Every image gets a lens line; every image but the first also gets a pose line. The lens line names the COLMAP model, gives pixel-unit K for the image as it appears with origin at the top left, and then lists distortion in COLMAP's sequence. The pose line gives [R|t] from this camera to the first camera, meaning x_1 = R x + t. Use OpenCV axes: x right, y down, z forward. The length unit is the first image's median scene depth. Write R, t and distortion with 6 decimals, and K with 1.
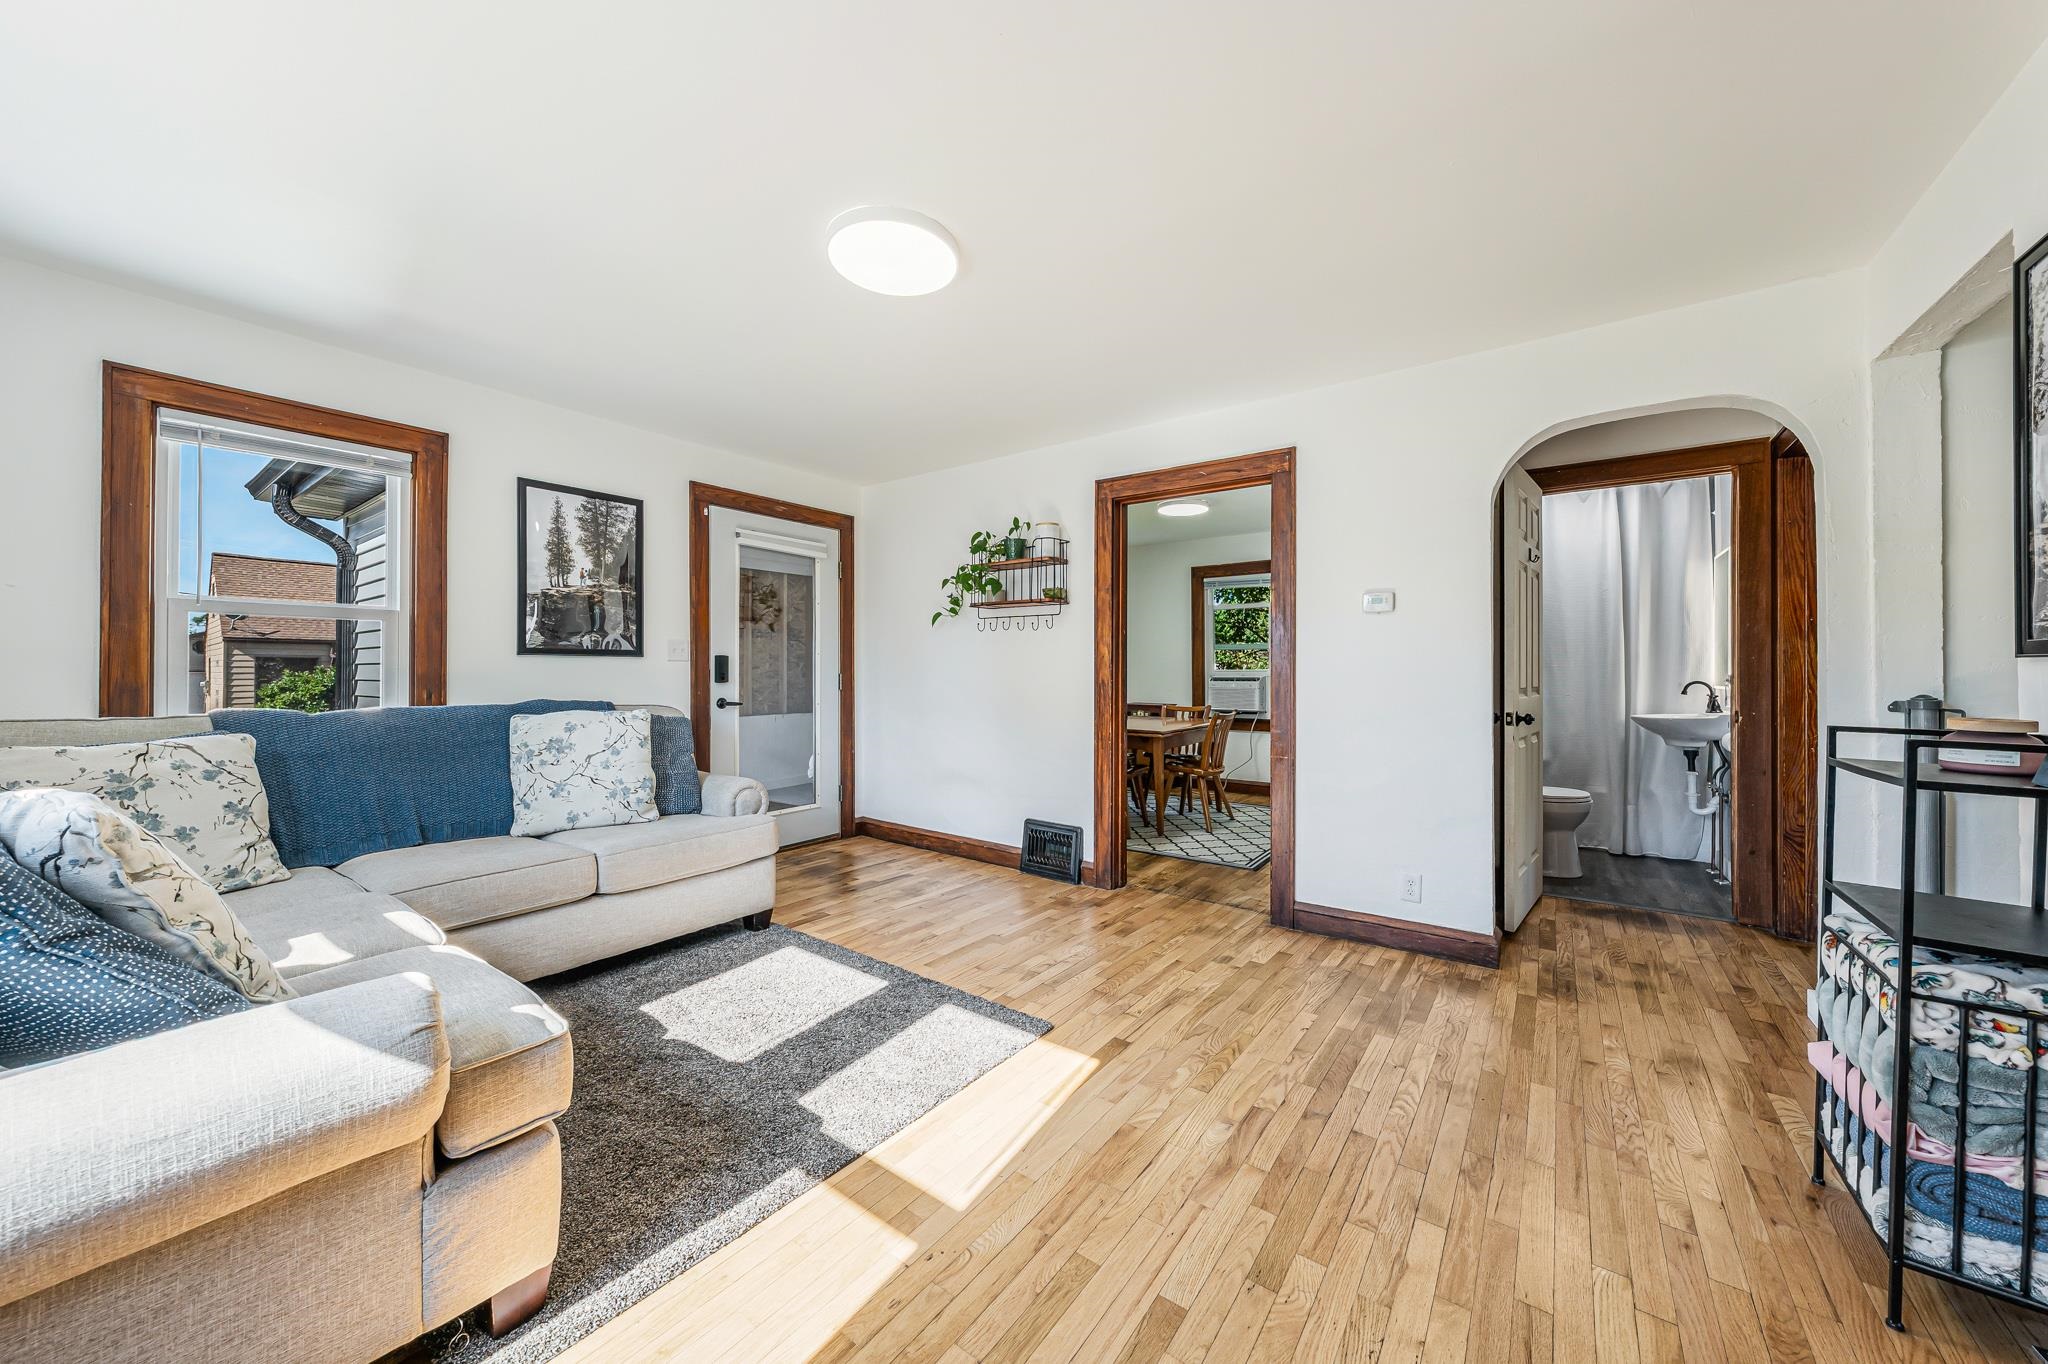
lens RADIAL K [[715.1, 0, 1027.5], [0, 715.1, 671.5], [0, 0, 1]] dist [0.000410, 0.000033]
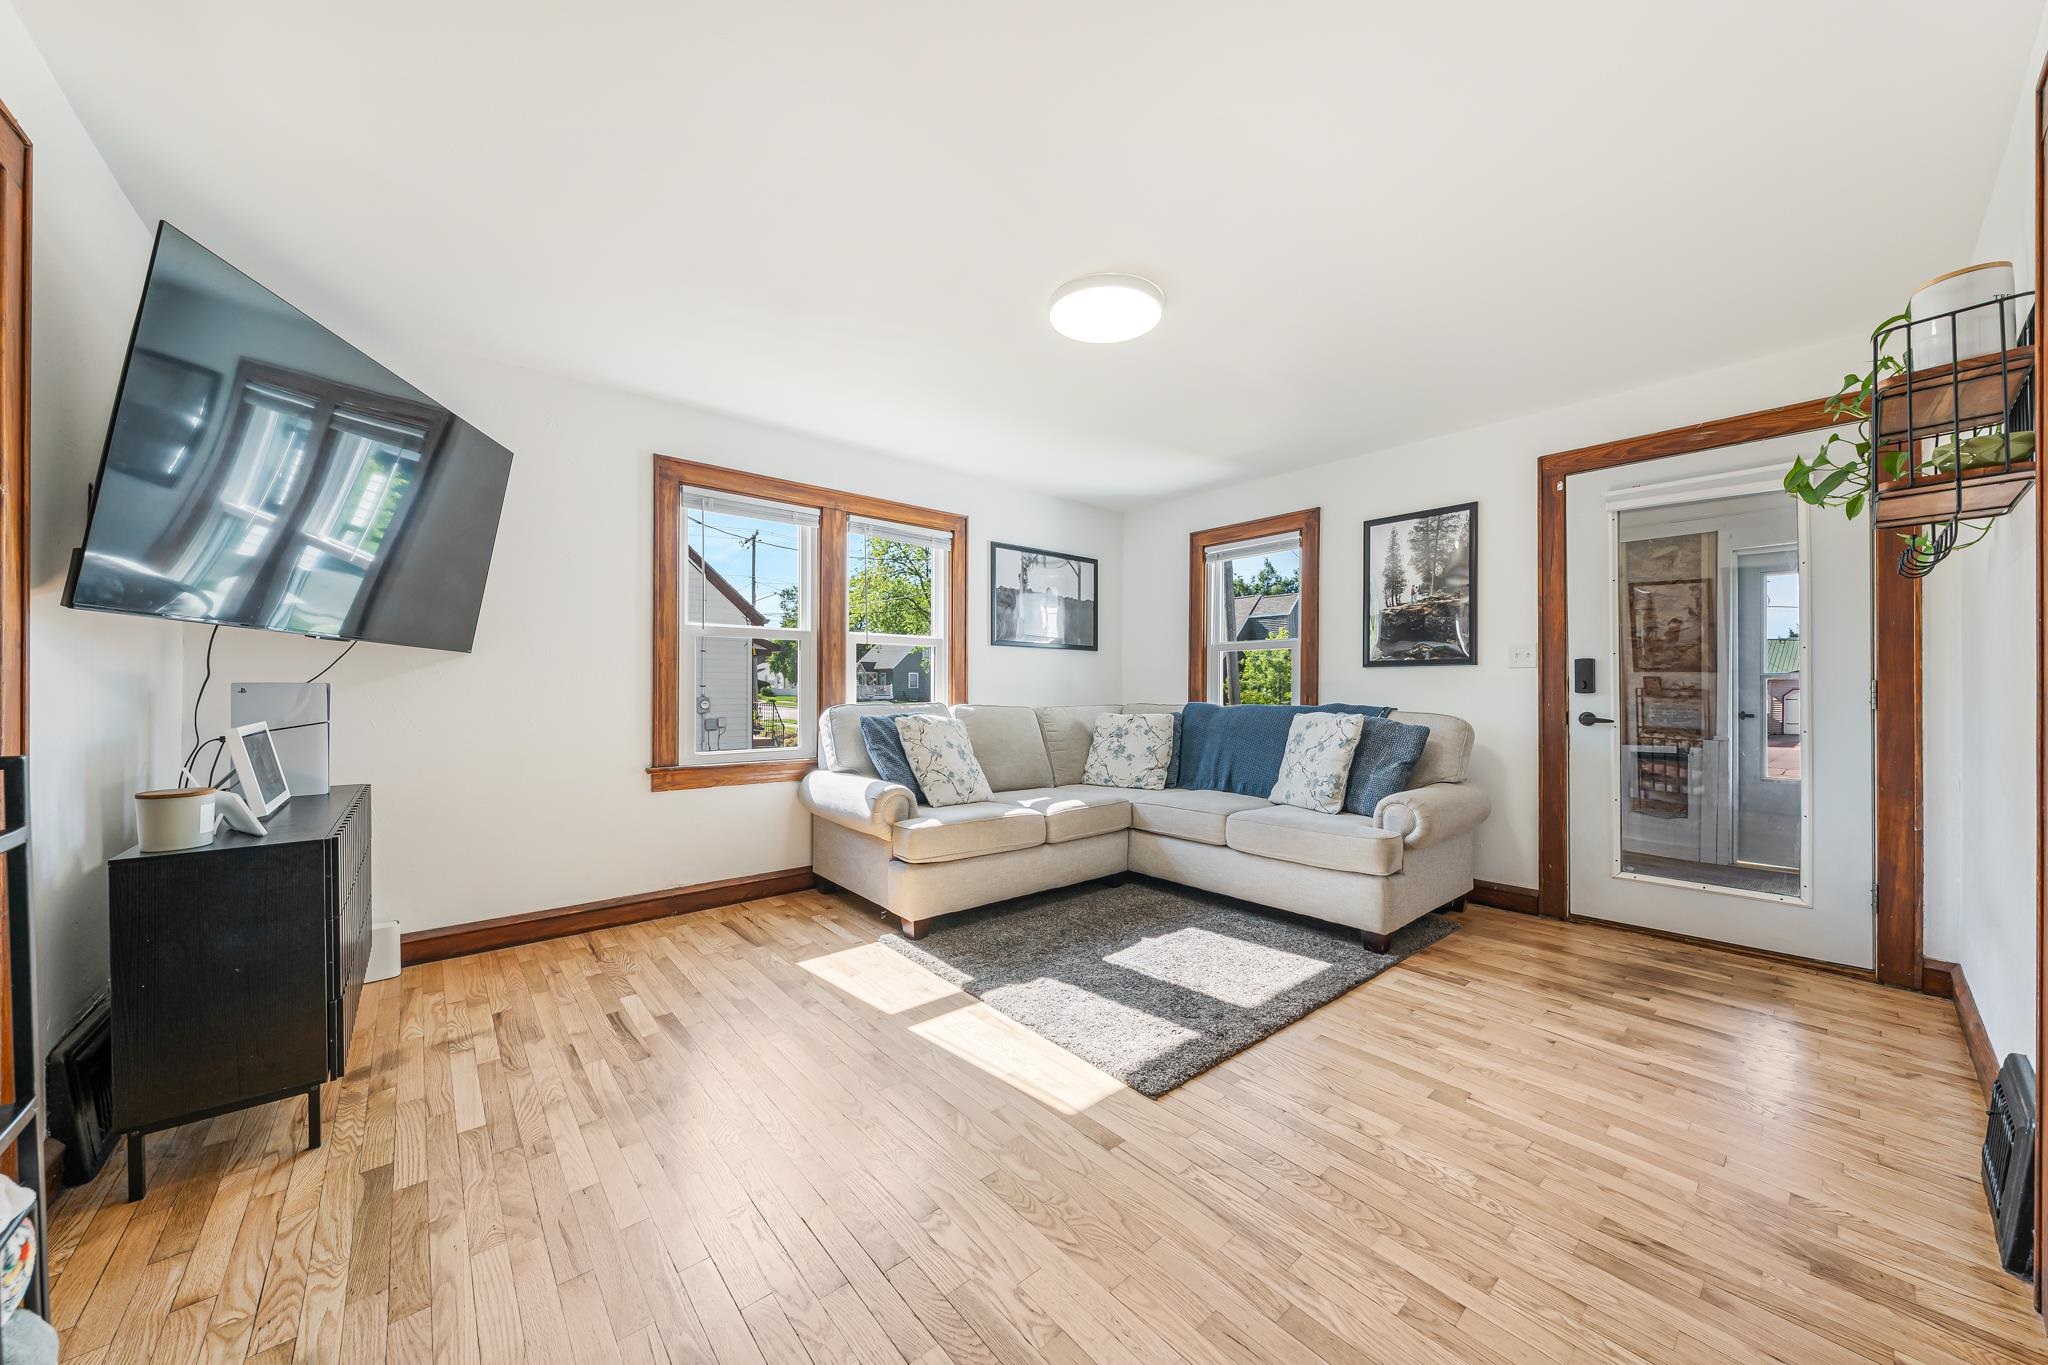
lens RADIAL K [[715.1, 0, 1031.6], [0, 715.1, 693.6], [0, 0, 1]] dist [0.000410, 0.000033]
pose [[-0.213094, 0.004607, -0.977021, 0.606331], [-0.000130, 0.999989, 0.004743, 0.015692], [0.977032, 0.001137, -0.213091, 0.717548]]
